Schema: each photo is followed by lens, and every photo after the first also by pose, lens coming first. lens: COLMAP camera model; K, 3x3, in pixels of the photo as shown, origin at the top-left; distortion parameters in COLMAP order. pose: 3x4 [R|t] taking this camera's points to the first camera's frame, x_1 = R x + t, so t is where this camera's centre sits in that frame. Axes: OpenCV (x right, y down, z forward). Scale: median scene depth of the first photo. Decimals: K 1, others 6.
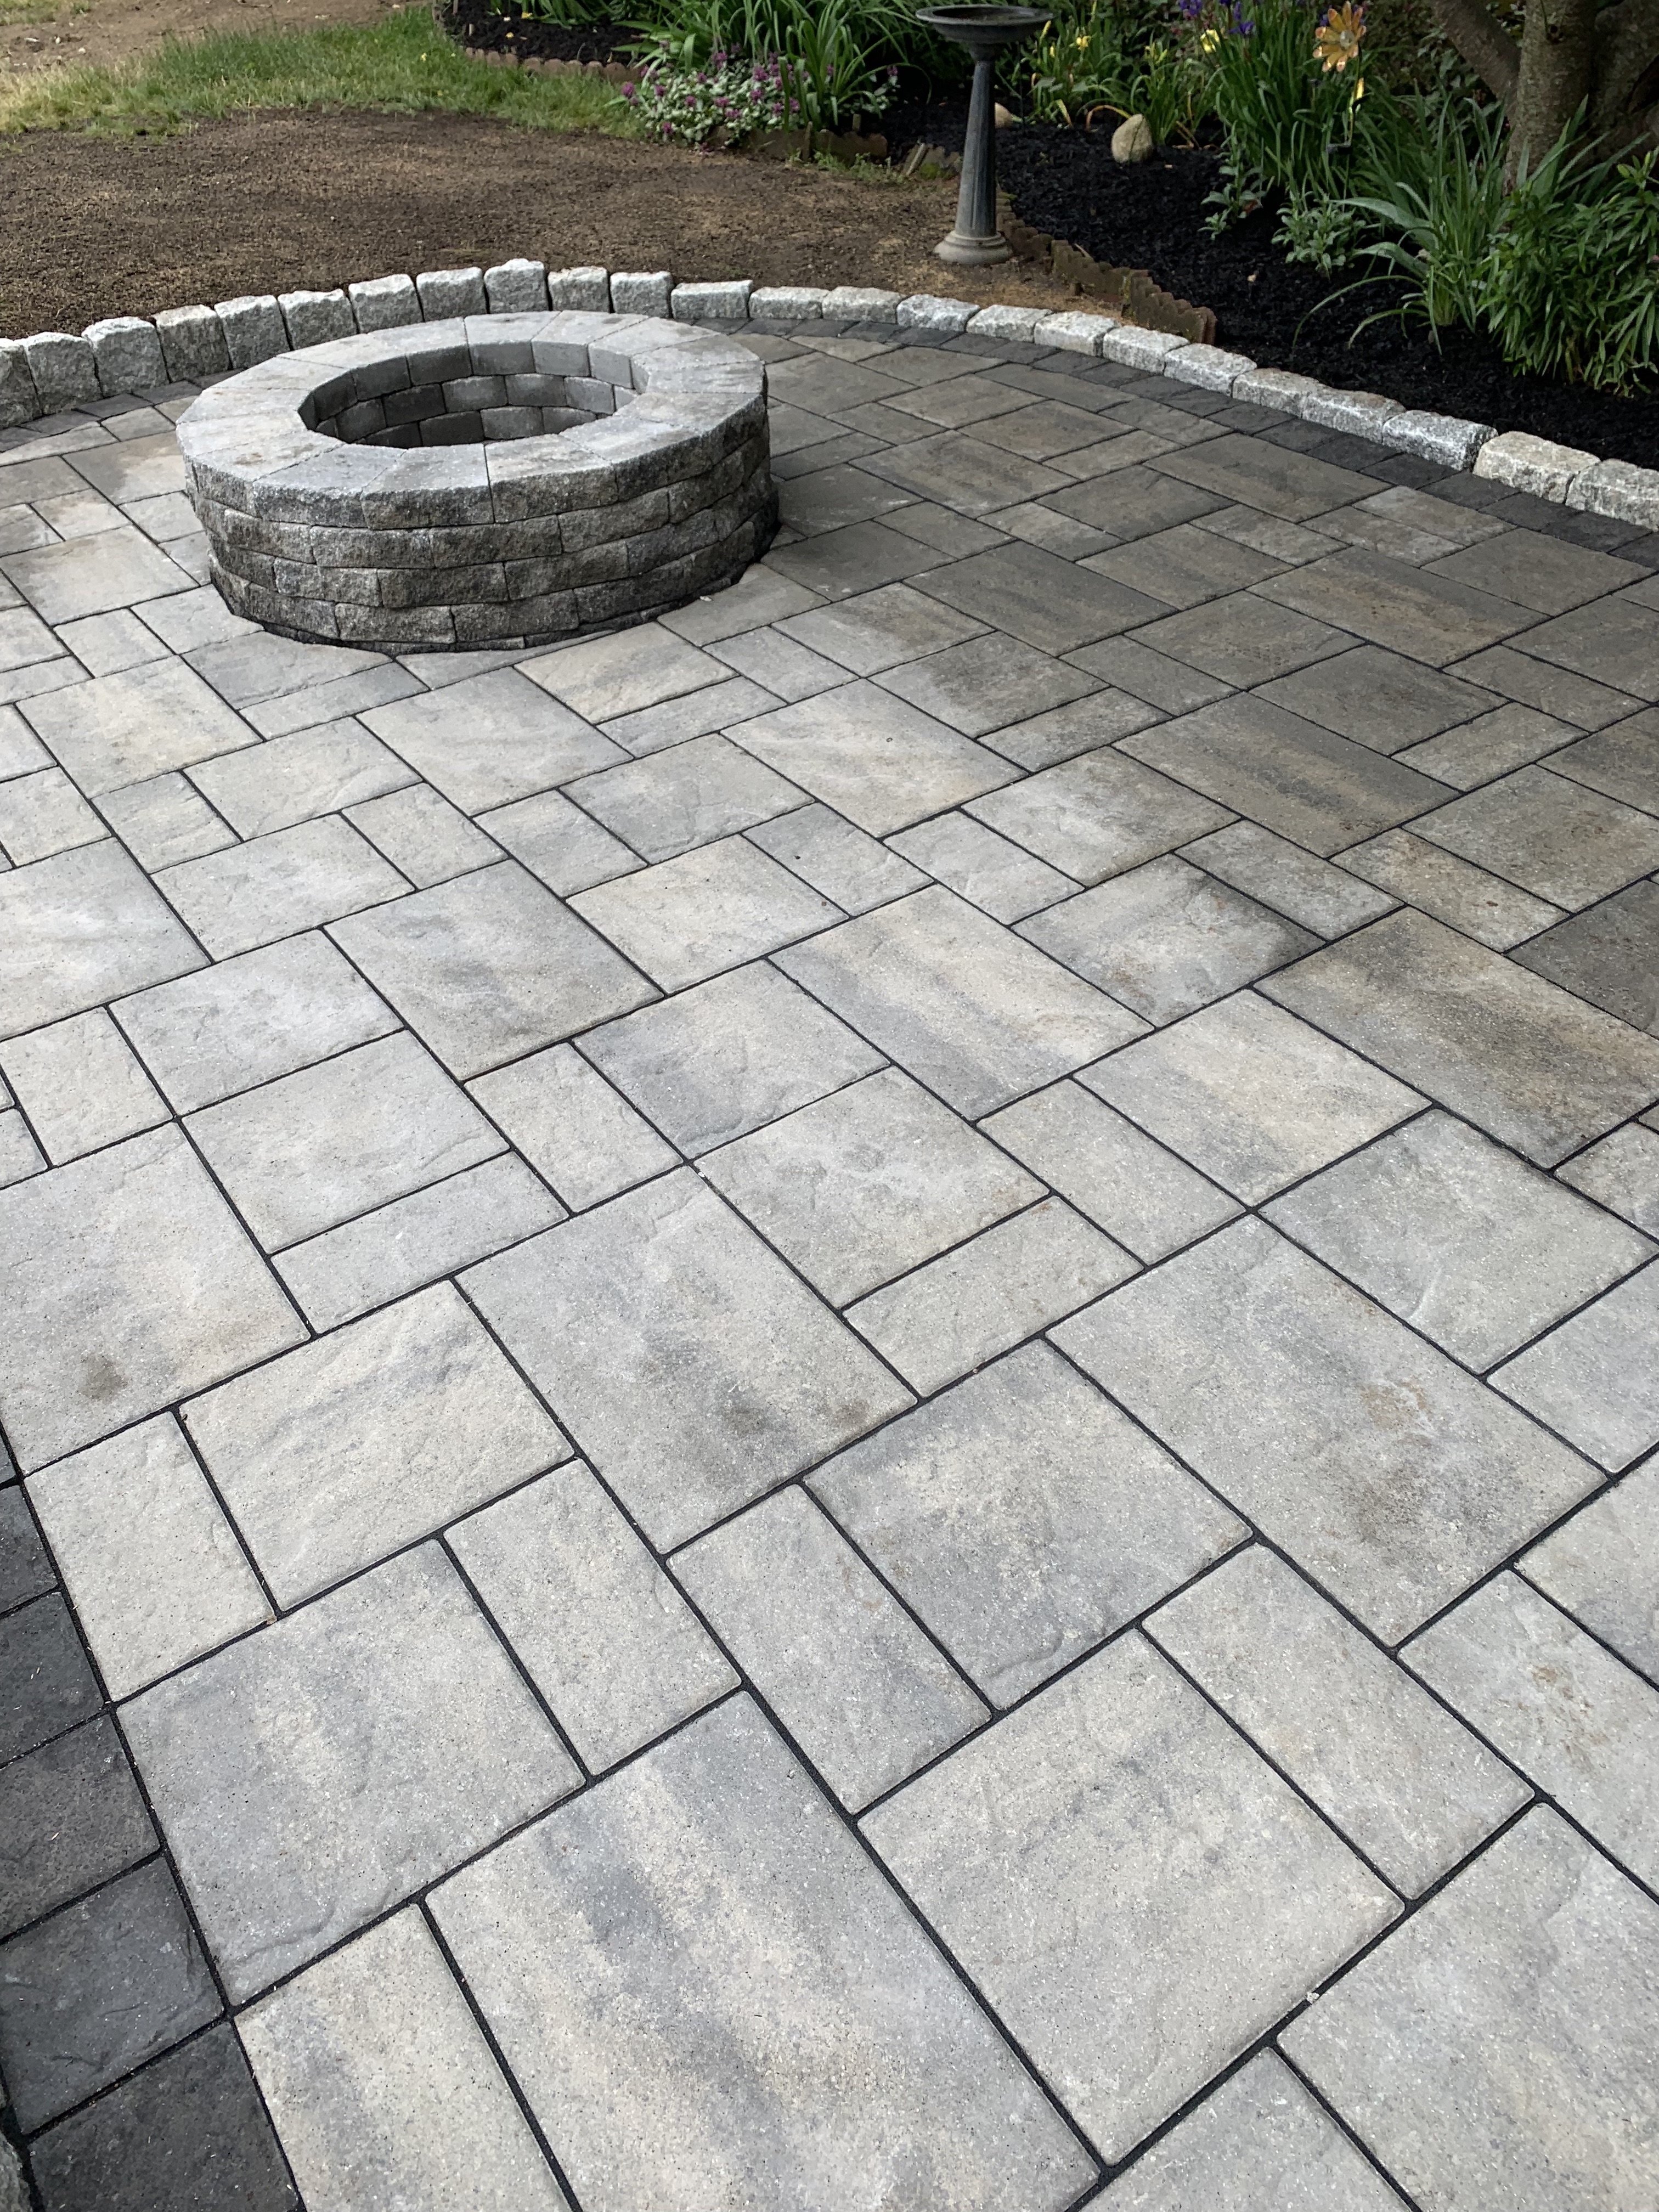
lens RADIAL K [[1682.6, 0, 821.9], [0, 1682.6, 1089.4], [0, 0, 1]] dist [0.036482, -0.037343]
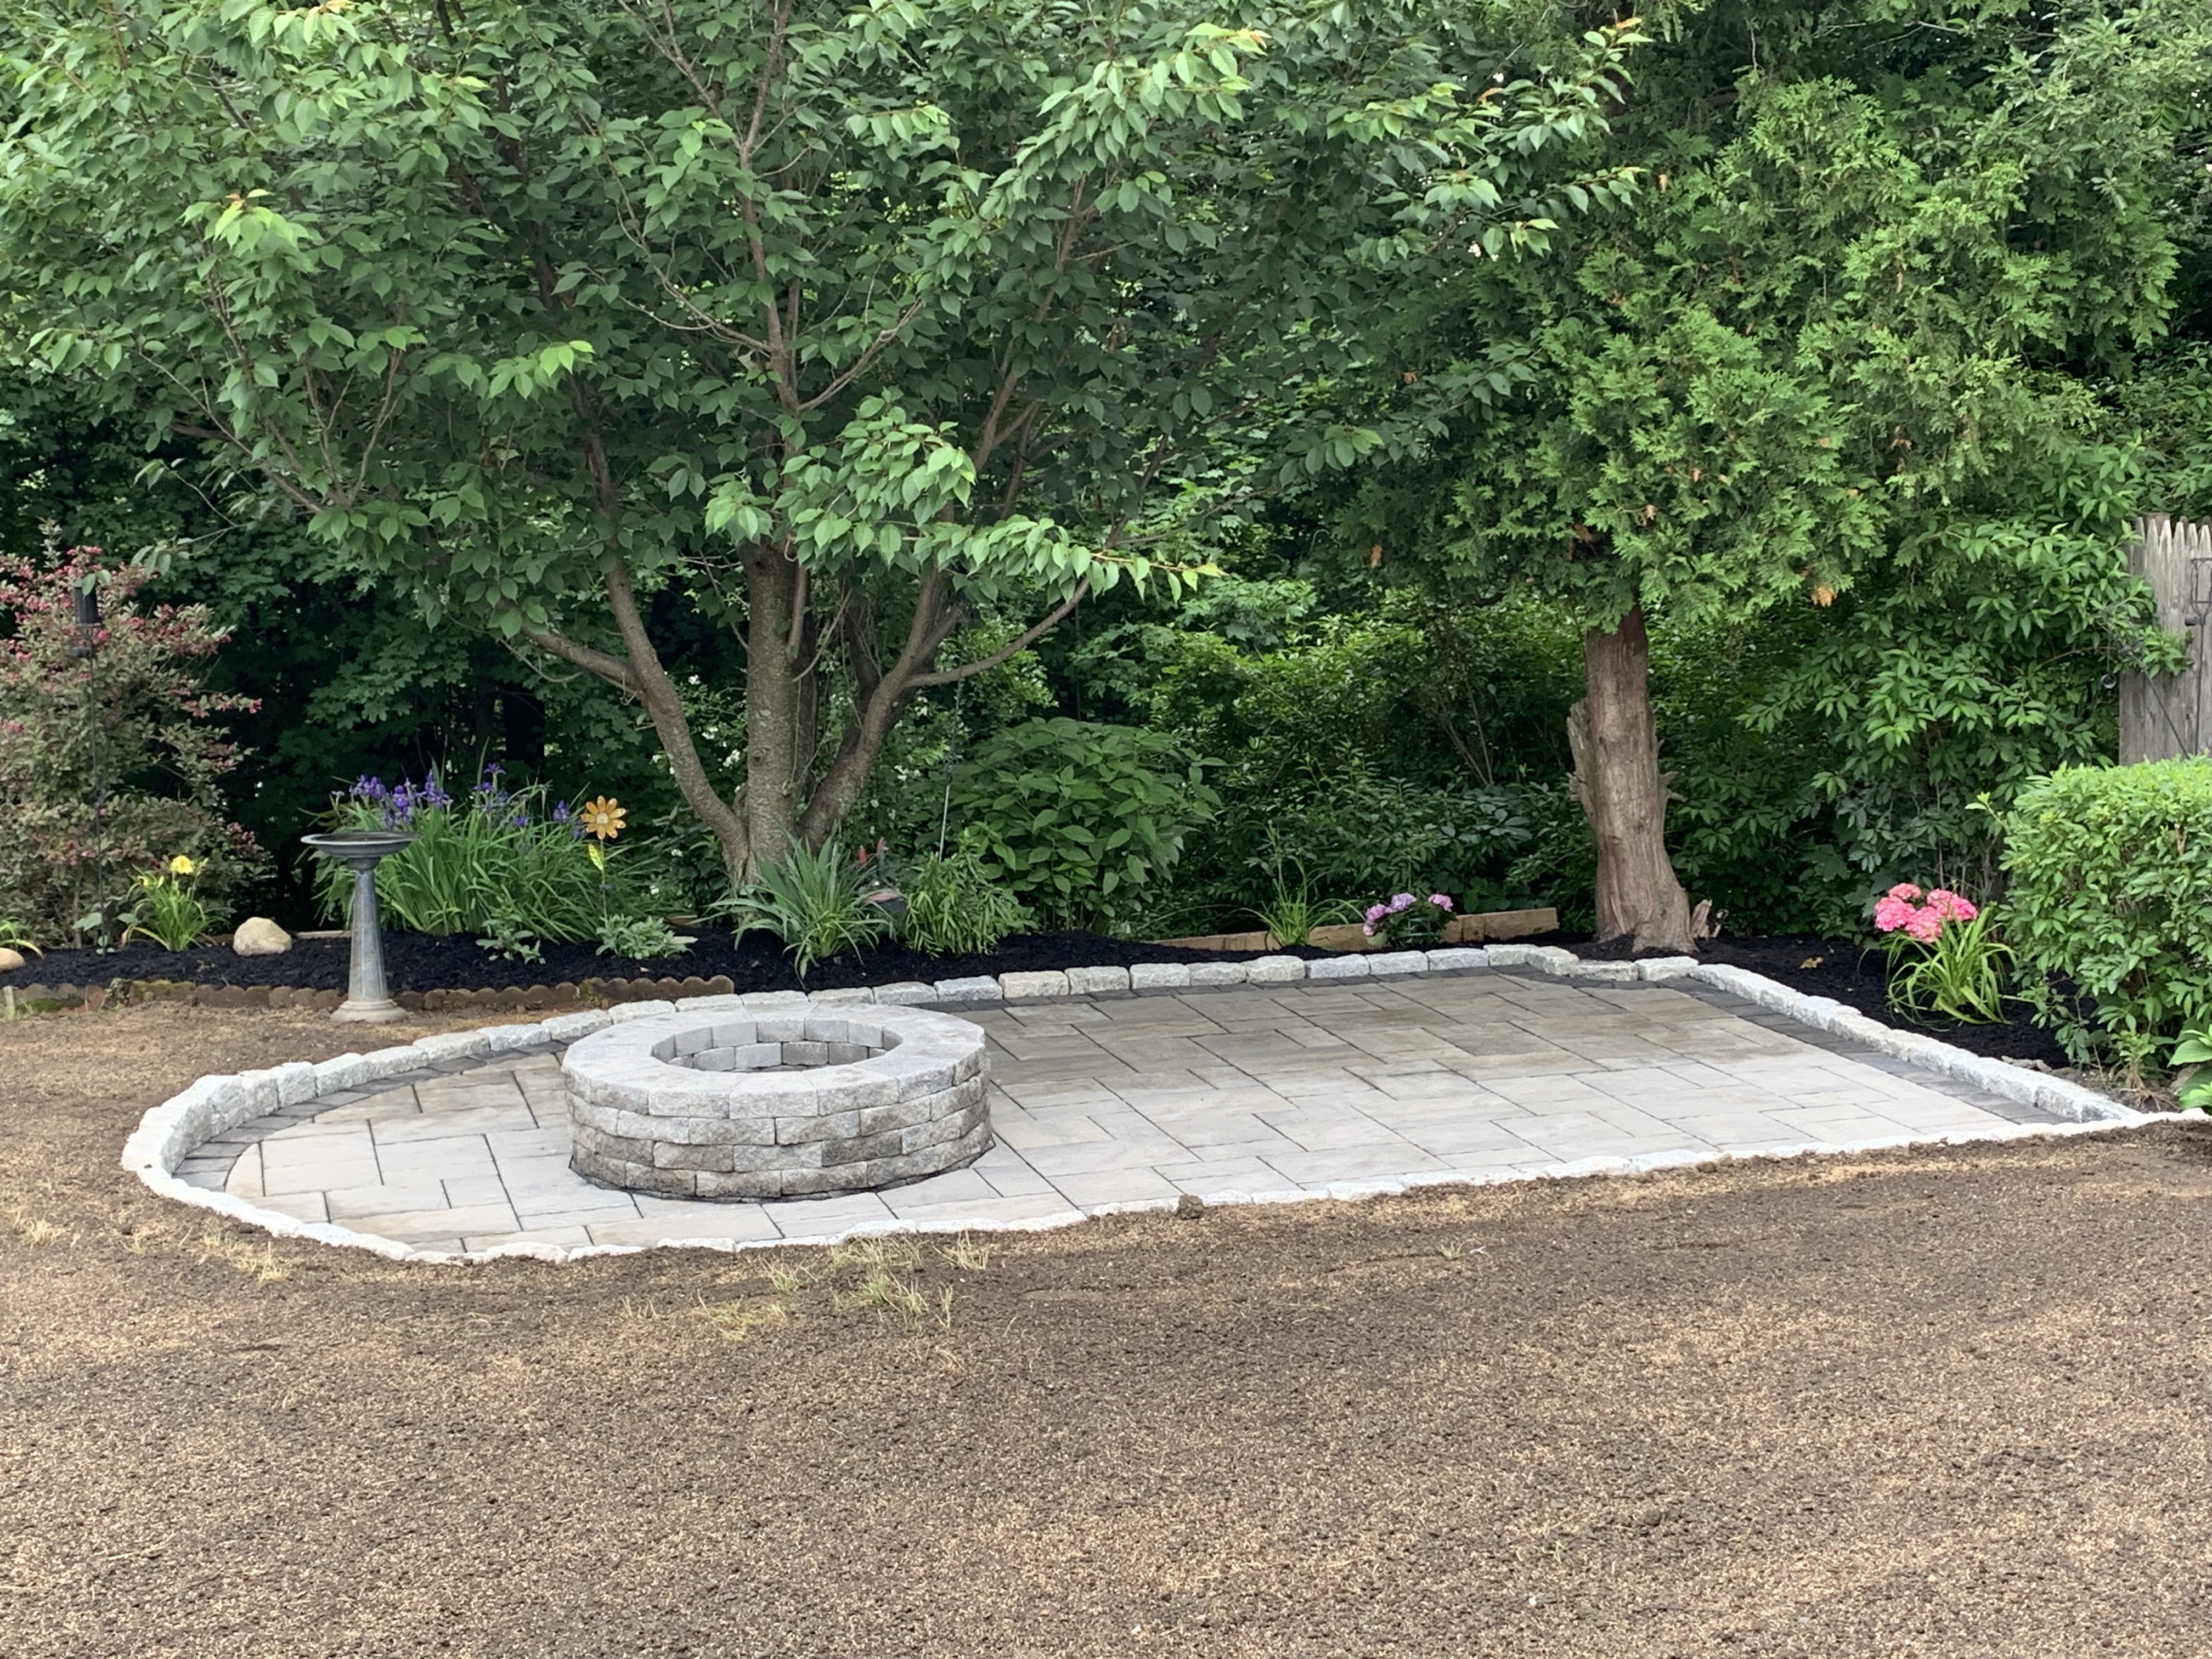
lens RADIAL K [[2965.2, 0, 1089.8], [0, 2965.2, 818.4], [0, 0, 1]] dist [0.116253, 0.000000]
pose [[0.309805, -0.092384, 0.946301, -3.310421], [0.598399, 0.792379, -0.118550, -0.157811], [-0.738877, 0.602993, 0.300766, -0.056565]]
